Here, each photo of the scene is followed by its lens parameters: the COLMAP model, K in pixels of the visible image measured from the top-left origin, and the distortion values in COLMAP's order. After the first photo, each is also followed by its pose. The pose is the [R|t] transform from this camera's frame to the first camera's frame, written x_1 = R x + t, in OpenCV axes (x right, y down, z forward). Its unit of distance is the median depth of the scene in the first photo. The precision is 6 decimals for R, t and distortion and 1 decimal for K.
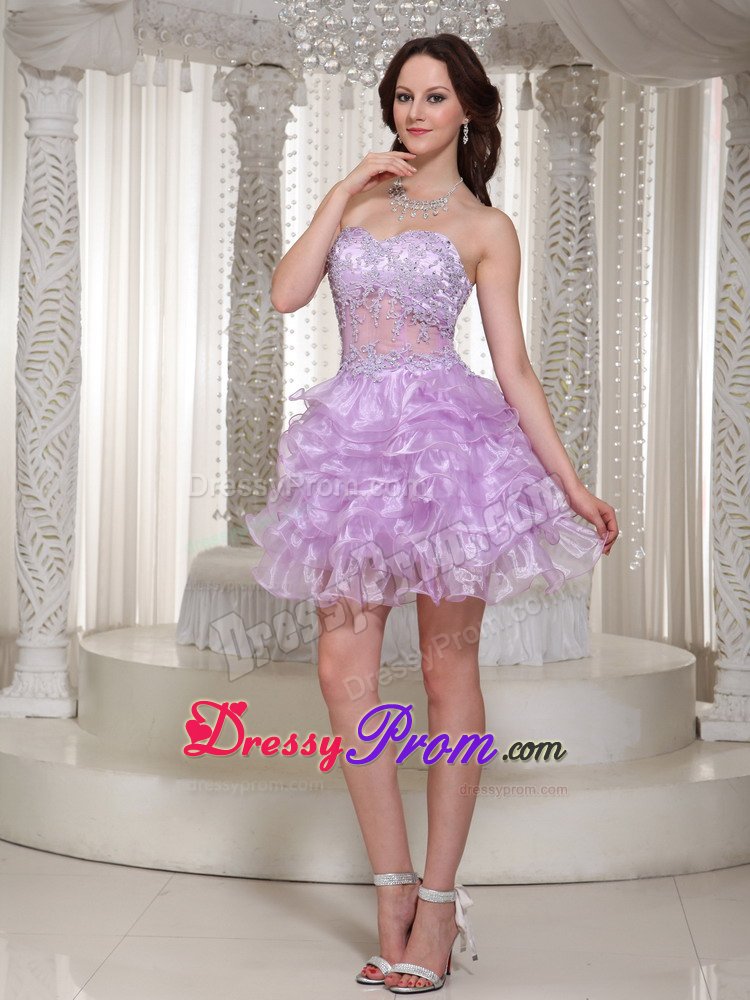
lens RADIAL K [[2062.2, 0, 347.4], [0, 2062.2, 519.1], [0, 0, 1]] dist [-0.075921, 0.000000]
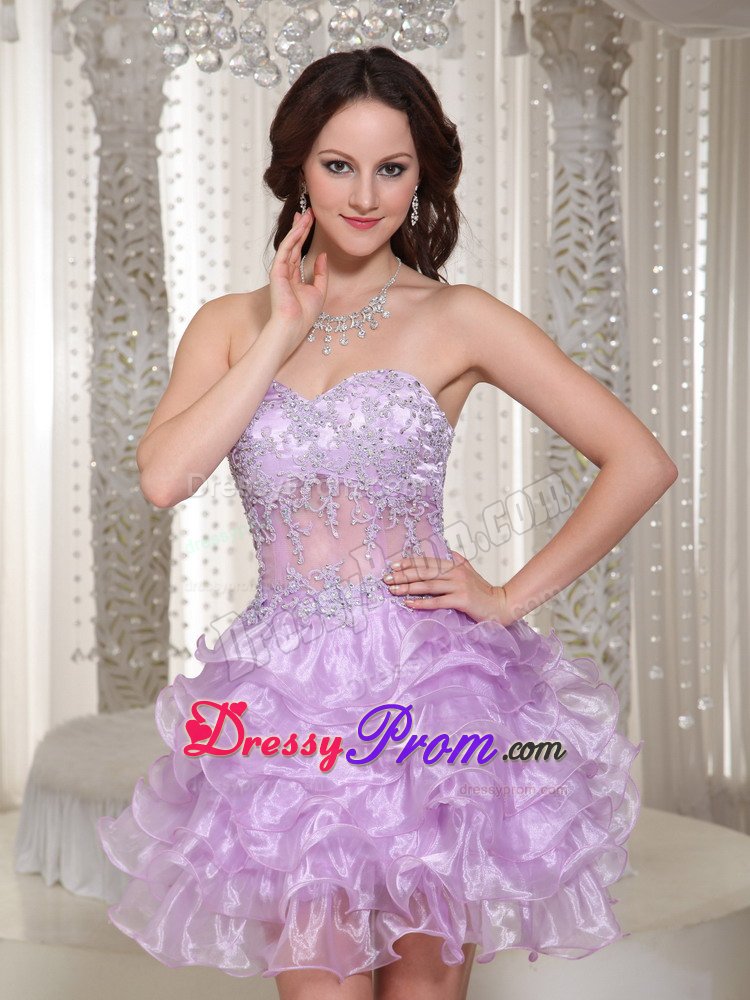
lens RADIAL K [[2612.9, 0, 391.1], [0, 2612.9, 502.4], [0, 0, 1]] dist [0.209079, 0.000000]
pose [[0.998768, -0.027698, 0.041171, 0.005345], [0.027125, 0.999528, 0.014412, -0.064228], [-0.041550, -0.013277, 0.999048, 0.128586]]
